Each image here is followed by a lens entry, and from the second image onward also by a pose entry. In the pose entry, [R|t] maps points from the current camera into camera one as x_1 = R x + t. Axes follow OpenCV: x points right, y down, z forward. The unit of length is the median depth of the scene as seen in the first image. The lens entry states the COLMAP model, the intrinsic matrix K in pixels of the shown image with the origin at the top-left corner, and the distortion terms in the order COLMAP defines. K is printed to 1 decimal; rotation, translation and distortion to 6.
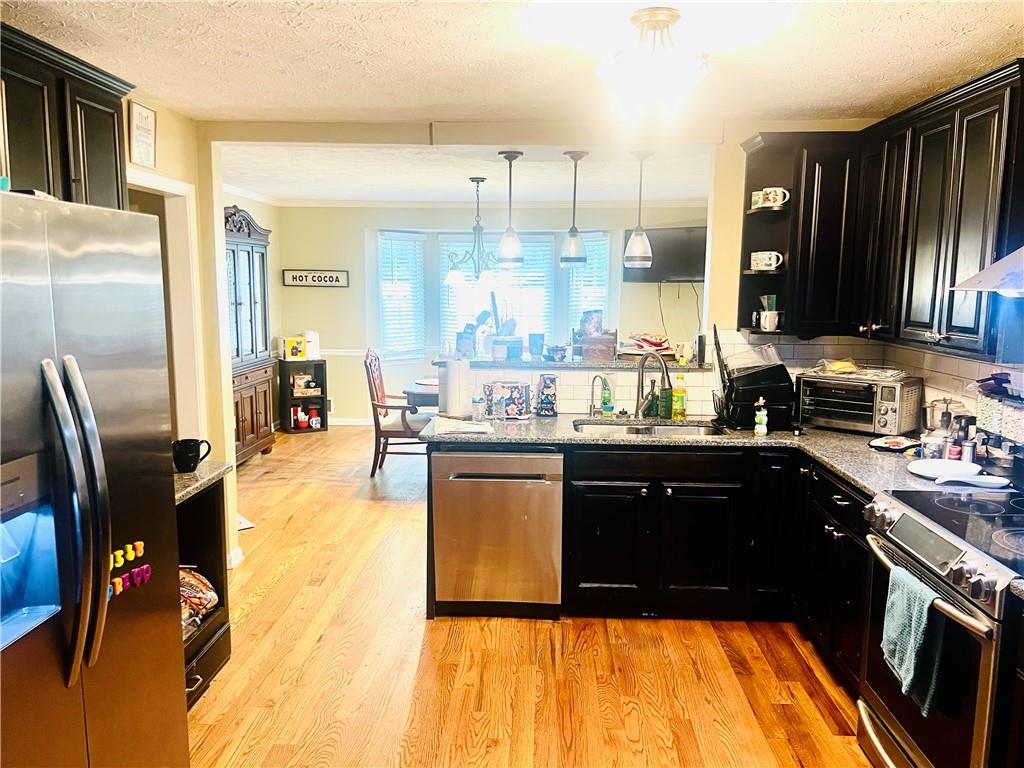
lens RADIAL K [[759.5, 0, 516.5], [0, 759.5, 386.8], [0, 0, 1]] dist [0.026275, -0.045594]
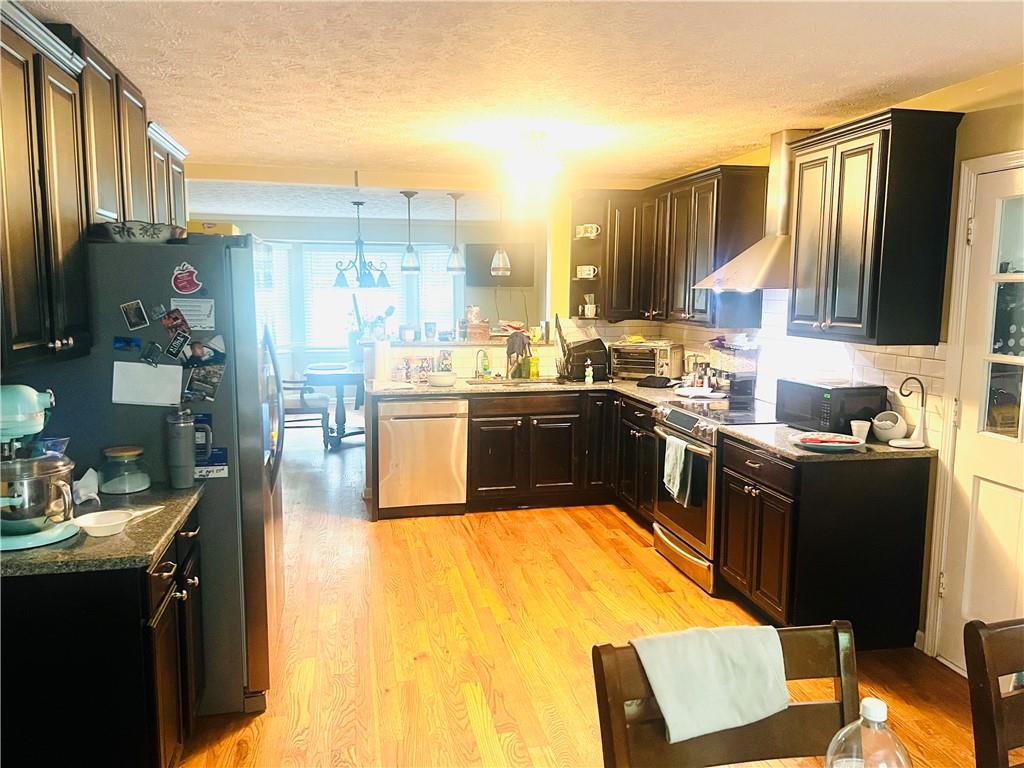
lens RADIAL K [[759.5, 0, 505.7], [0, 759.5, 380.4], [0, 0, 1]] dist [0.026275, -0.045594]
pose [[0.970238, -0.033014, 0.239893, -0.222861], [0.036444, 0.999287, -0.009872, 0.067675], [-0.239396, 0.018320, 0.970749, -0.478198]]
